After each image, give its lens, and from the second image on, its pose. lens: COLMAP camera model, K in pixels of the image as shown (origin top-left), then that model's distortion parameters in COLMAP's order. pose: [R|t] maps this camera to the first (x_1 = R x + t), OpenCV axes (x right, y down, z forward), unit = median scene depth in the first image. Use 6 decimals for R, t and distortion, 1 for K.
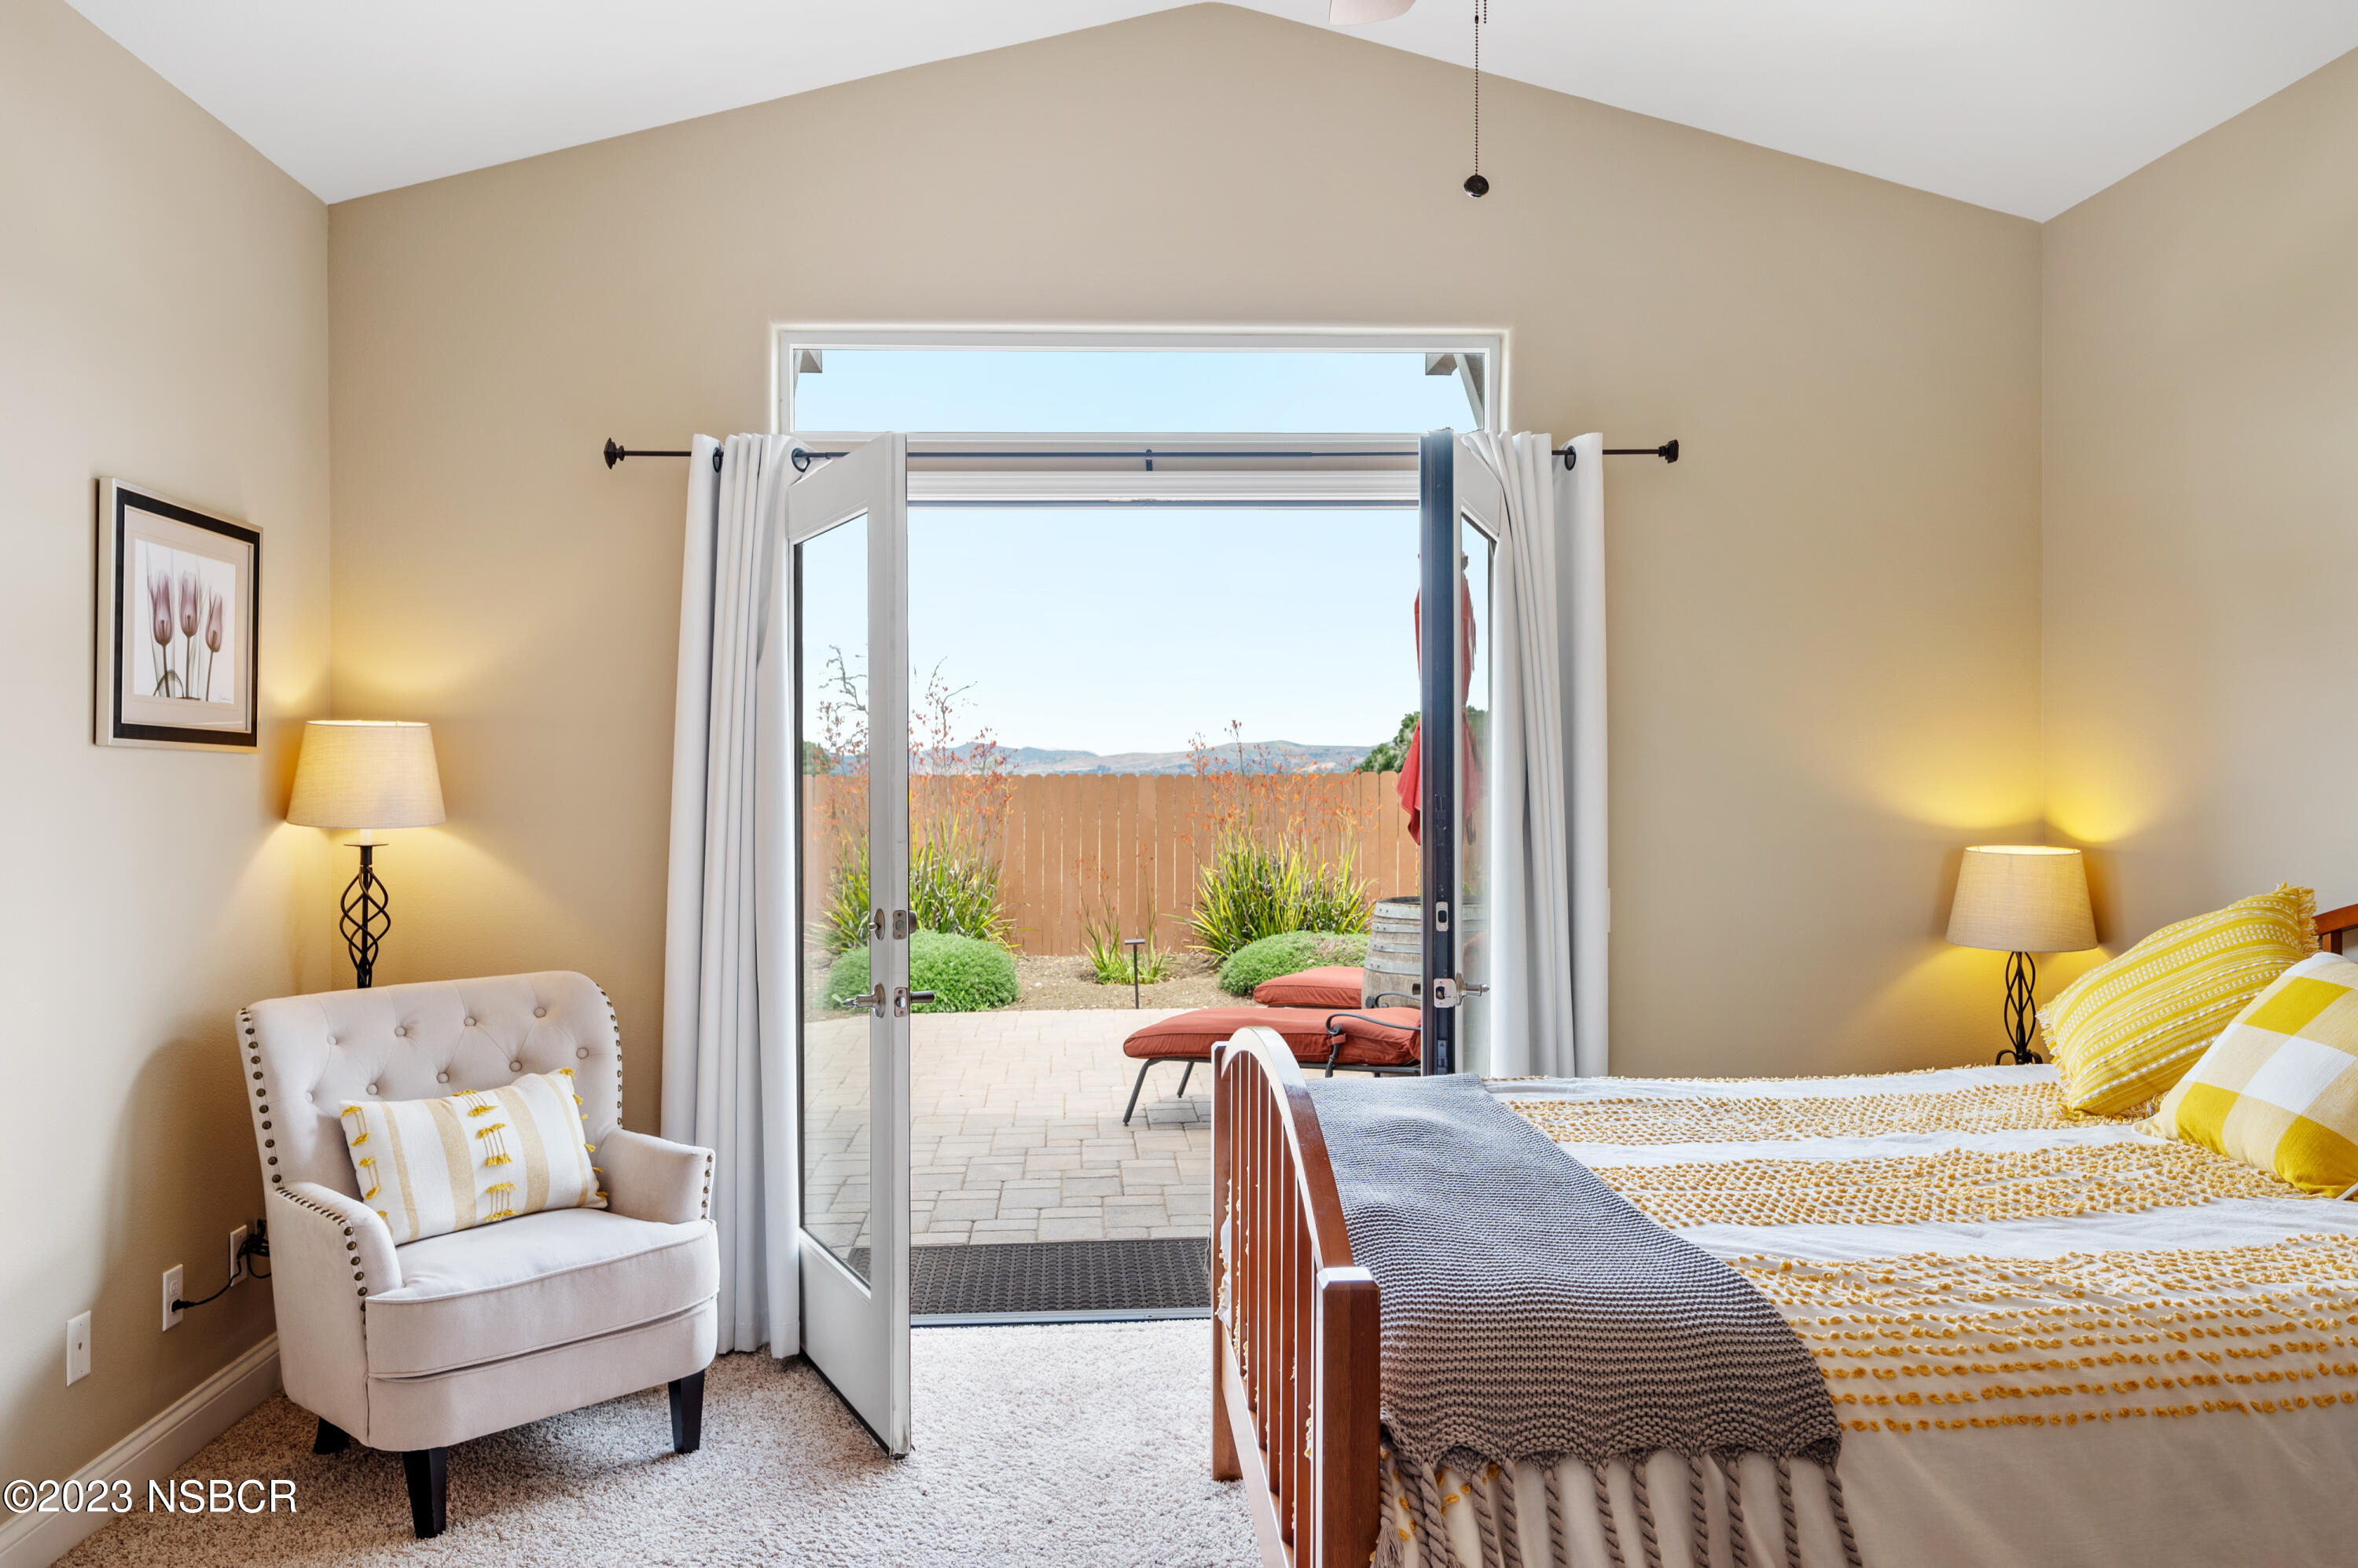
lens RADIAL K [[1773.4, 0, 1179.0], [0, 1773.4, 784.0], [0, 0, 1]] dist [0.000942, 0.000028]
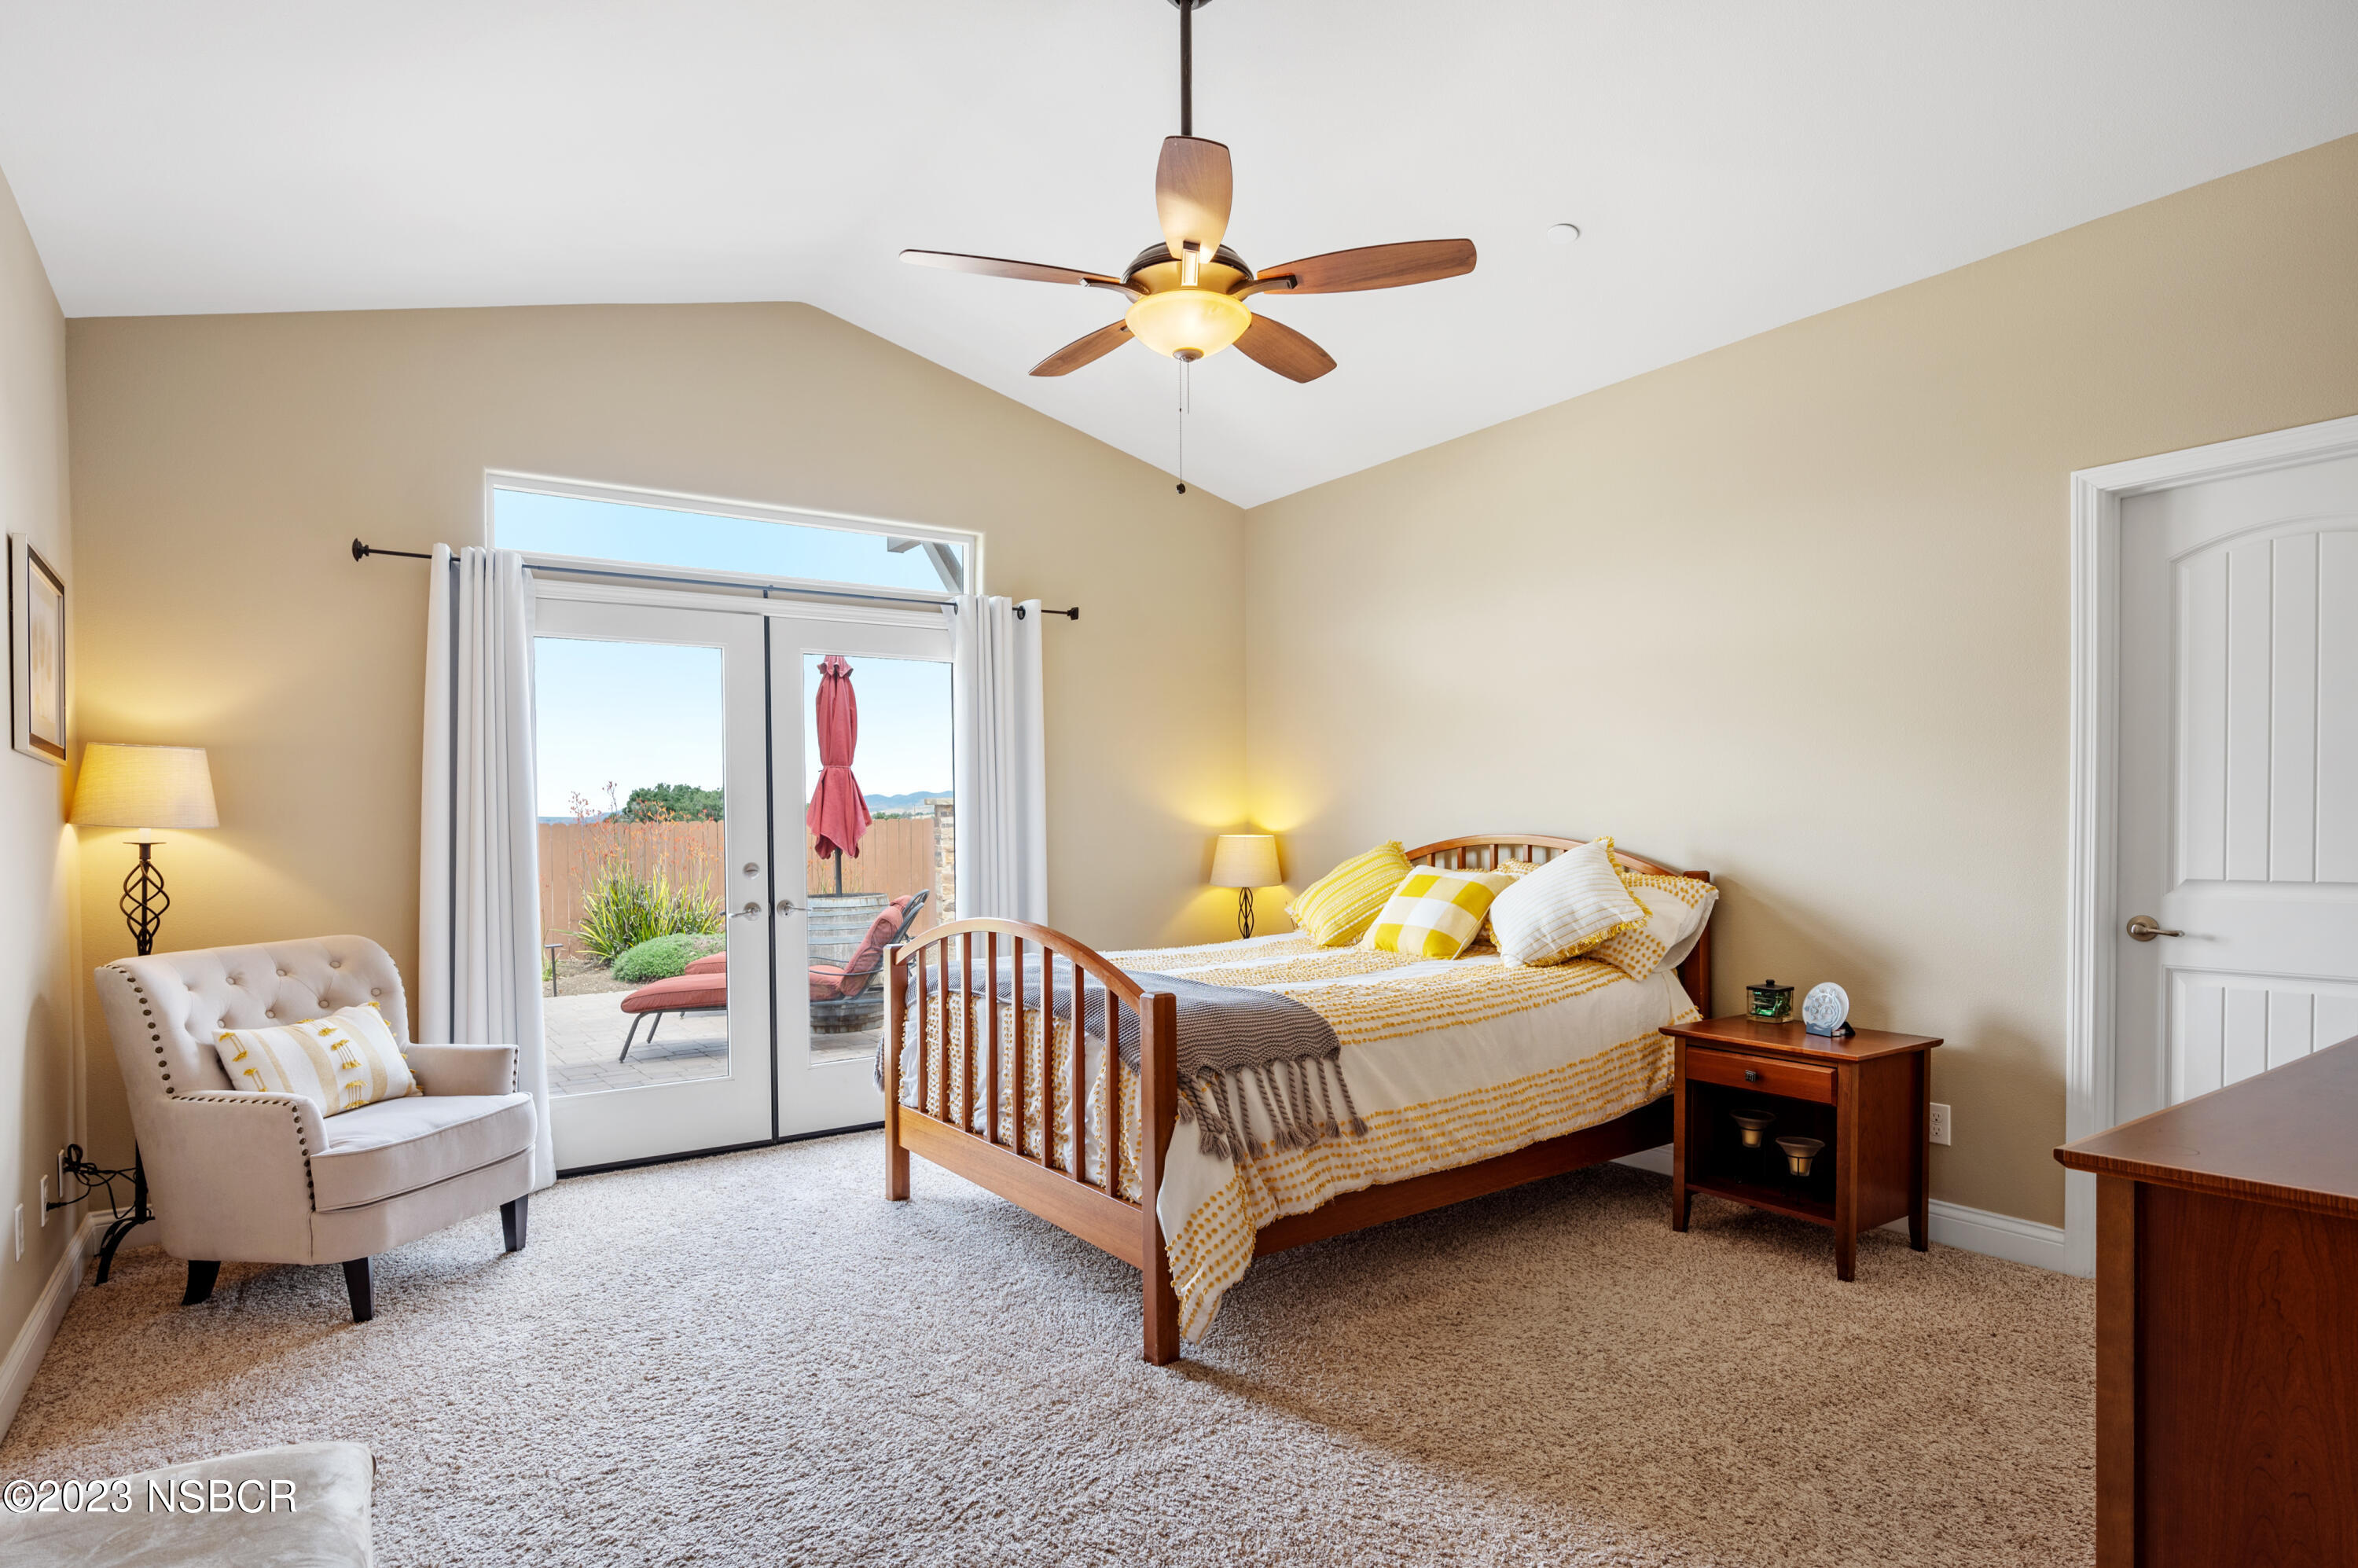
lens RADIAL K [[1266.9, 0, 1178.4], [0, 1266.9, 866.0], [0, 0, 1]] dist [0.005123, 0.000097]
pose [[0.858993, -0.020343, 0.511582, -0.334340], [0.011187, 0.999718, 0.020970, 0.045435], [-0.511864, -0.012290, 0.858978, -0.166403]]
